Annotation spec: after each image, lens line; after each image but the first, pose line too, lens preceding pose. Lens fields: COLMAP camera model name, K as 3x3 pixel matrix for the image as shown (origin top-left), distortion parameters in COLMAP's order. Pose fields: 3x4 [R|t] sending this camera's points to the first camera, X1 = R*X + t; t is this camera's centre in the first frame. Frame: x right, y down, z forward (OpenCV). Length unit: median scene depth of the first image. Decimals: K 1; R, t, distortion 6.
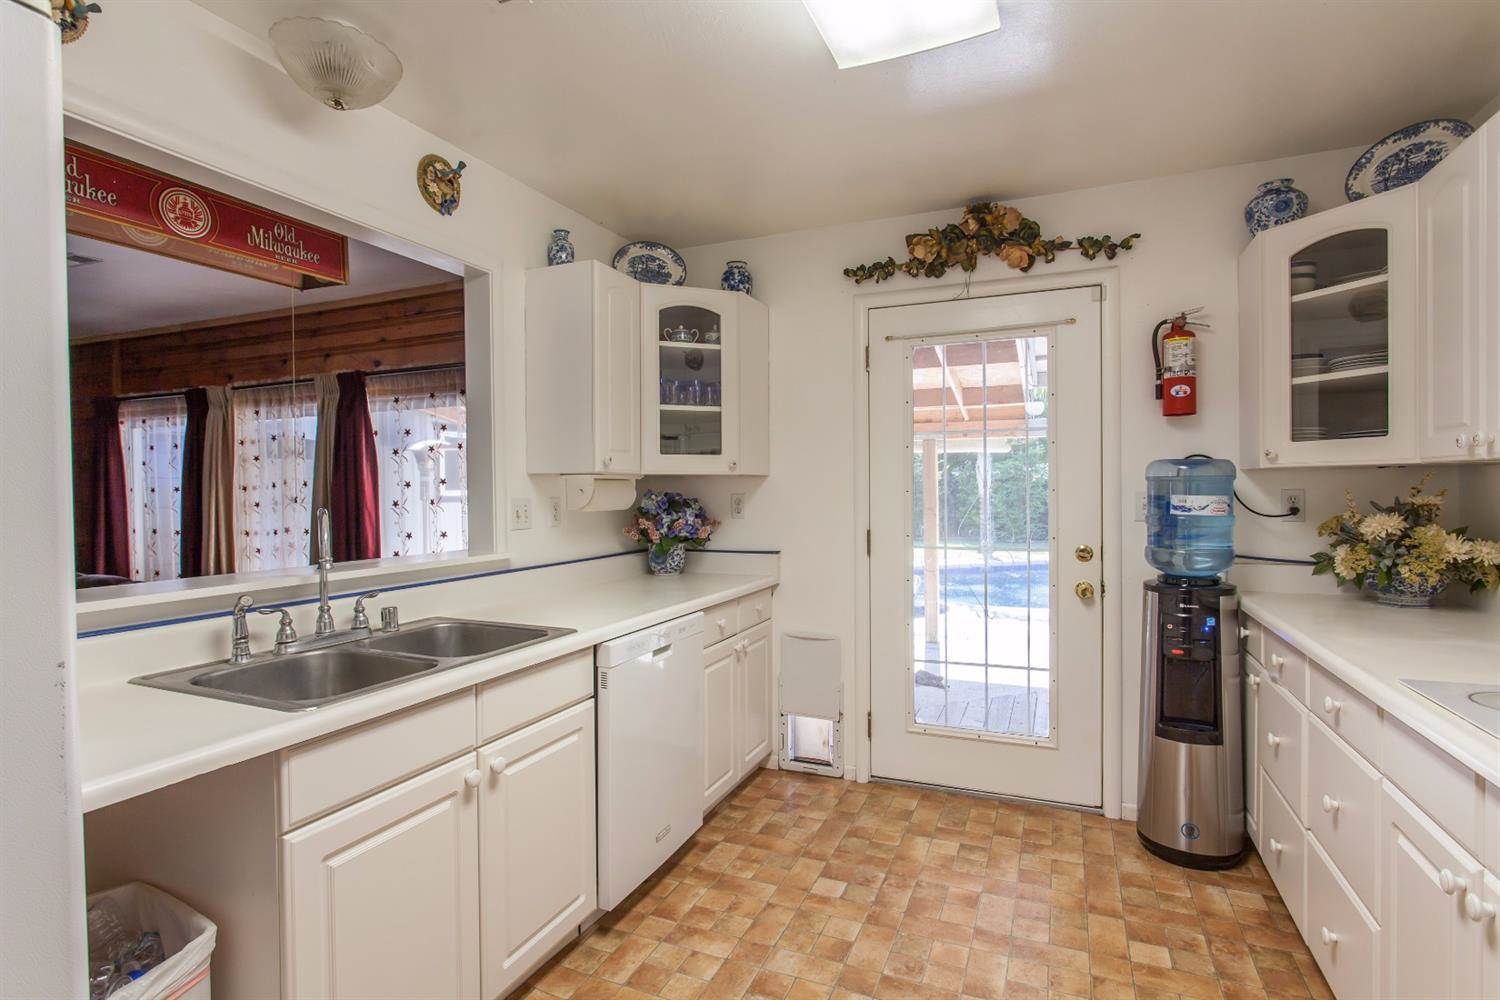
lens RADIAL K [[752.1, 0, 738.4], [0, 752.1, 500.7], [0, 0, 1]] dist [-0.011601, 0.007224]
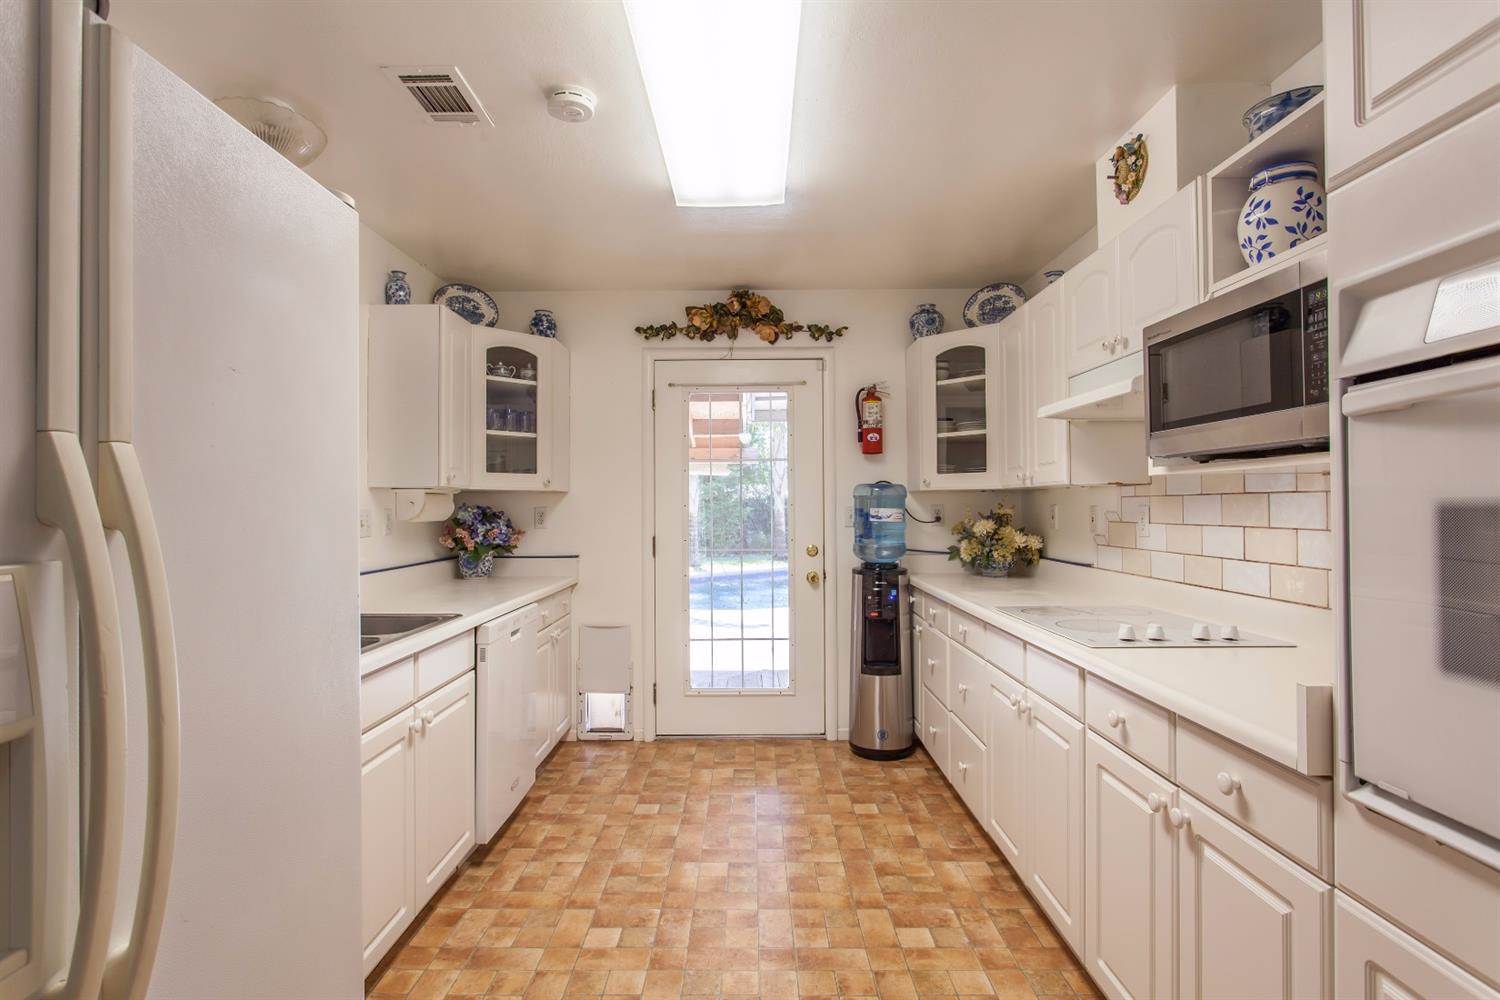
lens RADIAL K [[752.1, 0, 738.4], [0, 752.1, 500.7], [0, 0, 1]] dist [-0.011601, 0.007224]
pose [[0.922348, 0.007964, 0.386278, -0.215915], [0.002078, 0.999671, -0.025571, 0.014159], [-0.386355, 0.024388, 0.922028, -0.245372]]
